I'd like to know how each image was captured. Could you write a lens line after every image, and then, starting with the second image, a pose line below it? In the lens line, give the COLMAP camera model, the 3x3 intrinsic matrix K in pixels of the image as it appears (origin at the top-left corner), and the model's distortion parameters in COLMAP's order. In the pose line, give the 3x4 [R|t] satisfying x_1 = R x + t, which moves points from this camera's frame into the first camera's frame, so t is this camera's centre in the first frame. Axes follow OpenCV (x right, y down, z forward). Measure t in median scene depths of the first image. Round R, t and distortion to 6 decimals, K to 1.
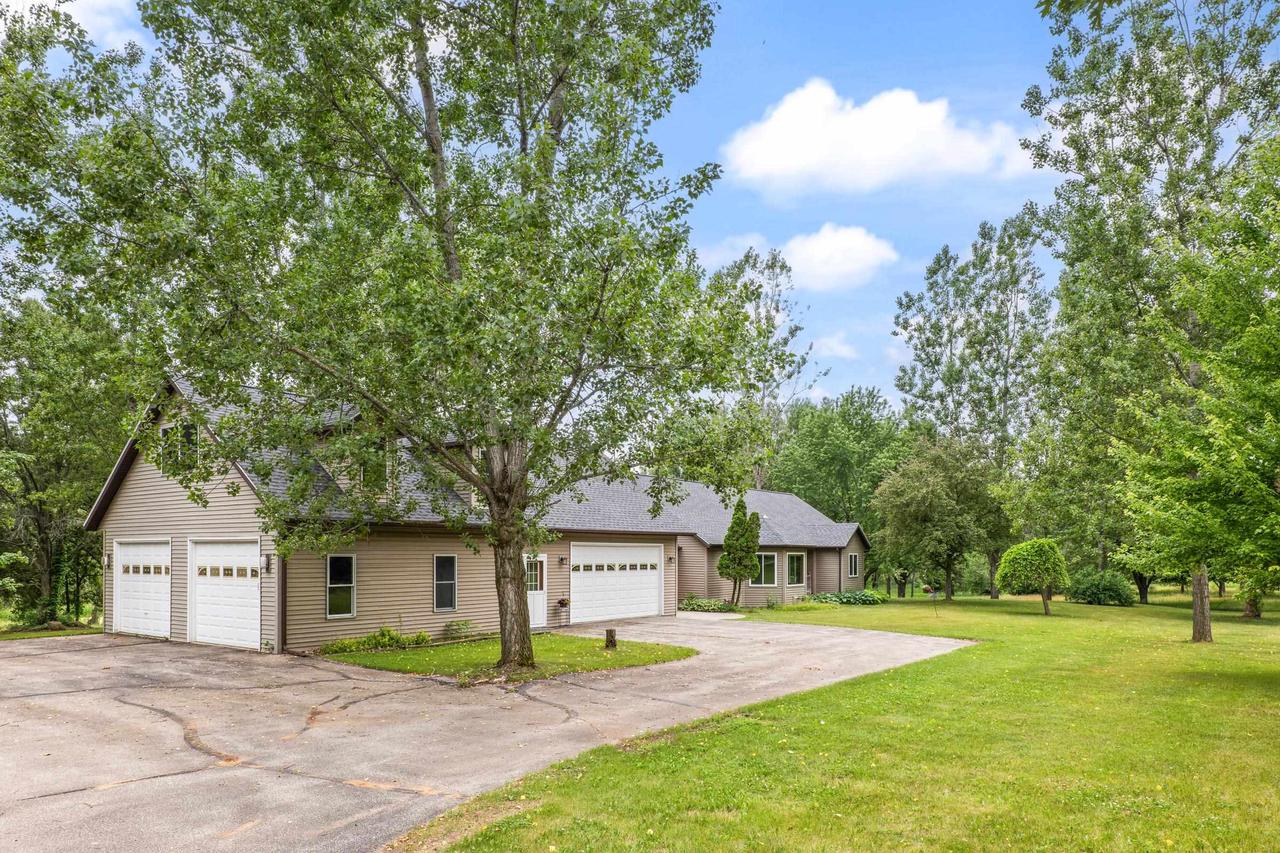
lens RADIAL K [[839.1, 0, 634.9], [0, 839.1, 425.0], [0, 0, 1]] dist [0.000948, 0.000930]
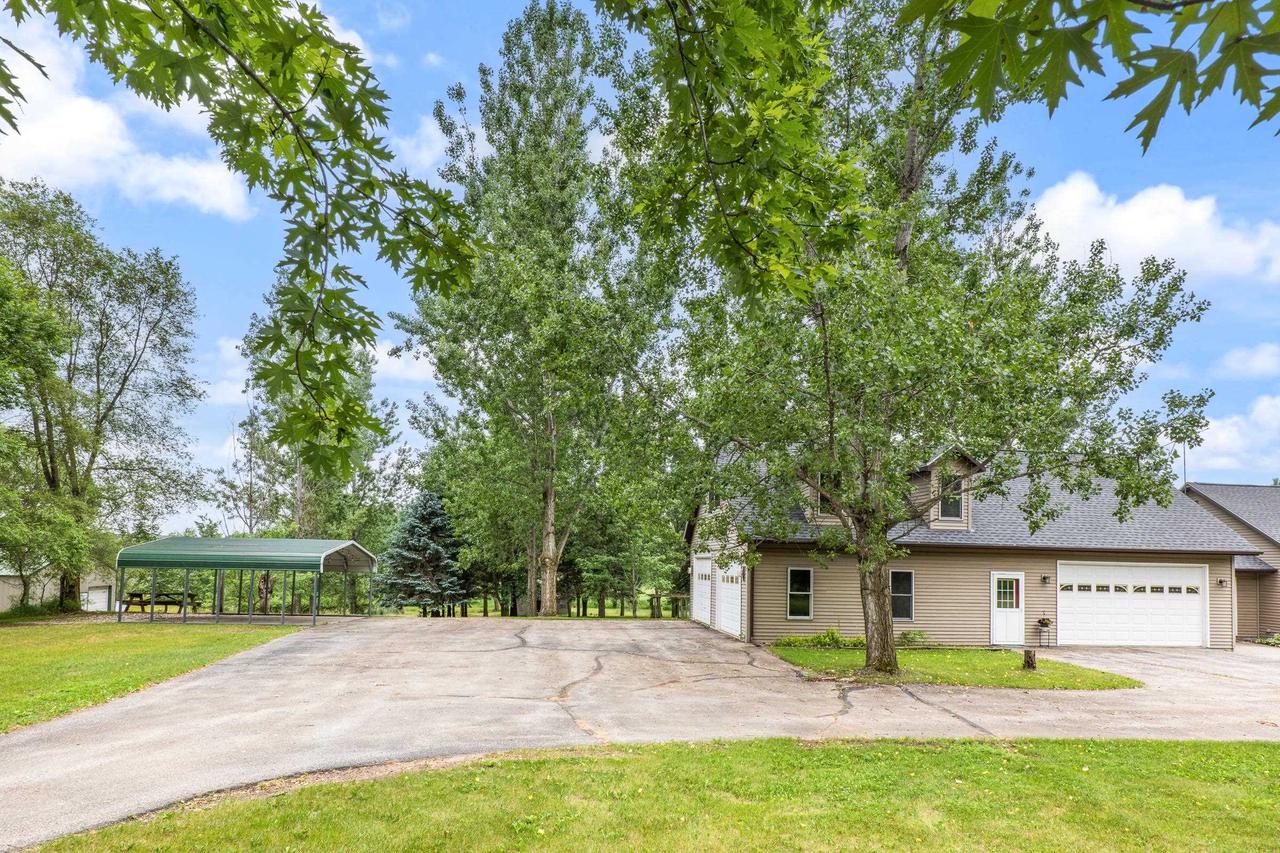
lens RADIAL K [[716.3, 0, 638.5], [0, 716.3, 427.1], [0, 0, 1]] dist [0.001331, 0.000792]
pose [[0.679014, -0.125719, -0.723281, 0.363820], [0.091649, 0.992037, -0.086395, 0.021584], [0.728382, -0.007625, 0.685128, 0.125192]]
